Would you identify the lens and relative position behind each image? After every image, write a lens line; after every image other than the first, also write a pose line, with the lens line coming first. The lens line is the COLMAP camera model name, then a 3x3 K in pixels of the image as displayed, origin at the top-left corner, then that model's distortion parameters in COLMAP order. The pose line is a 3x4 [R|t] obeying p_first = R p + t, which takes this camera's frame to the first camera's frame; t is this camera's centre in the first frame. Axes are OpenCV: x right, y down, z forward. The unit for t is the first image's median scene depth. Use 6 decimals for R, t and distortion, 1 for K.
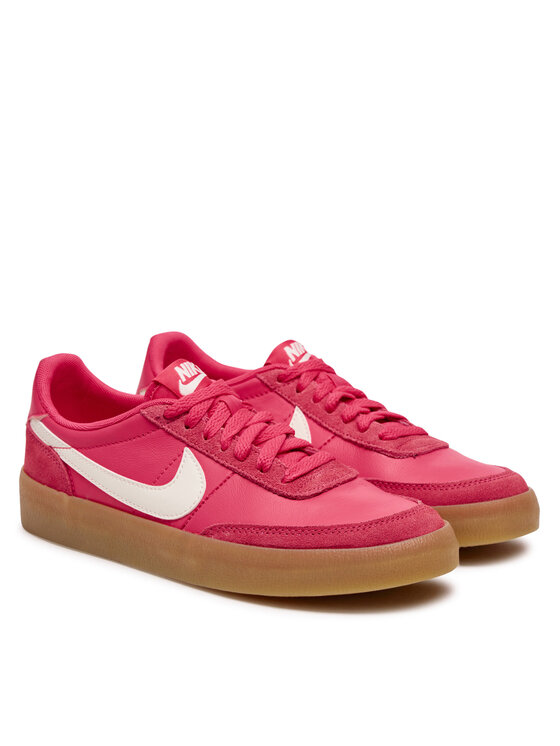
lens RADIAL K [[2191.9, 0, 278.9], [0, 2191.9, 372.6], [0, 0, 1]] dist [1.003387, 0.000000]
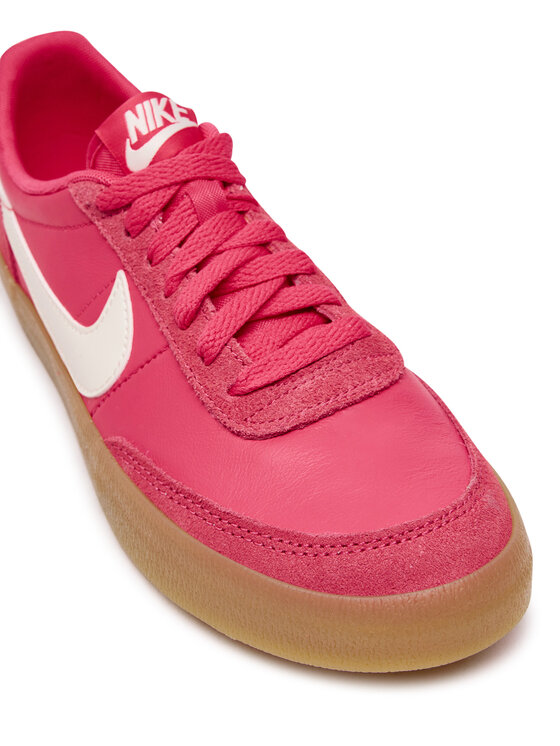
lens RADIAL K [[1062.1, 0, 283.2], [0, 1062.1, 376.2], [0, 0, 1]] dist [0.279176, 0.000000]
pose [[0.871795, 0.233778, -0.430489, 0.119347], [-0.000733, 0.879403, 0.476077, -0.073613], [0.489870, -0.414726, 0.766831, 0.794134]]
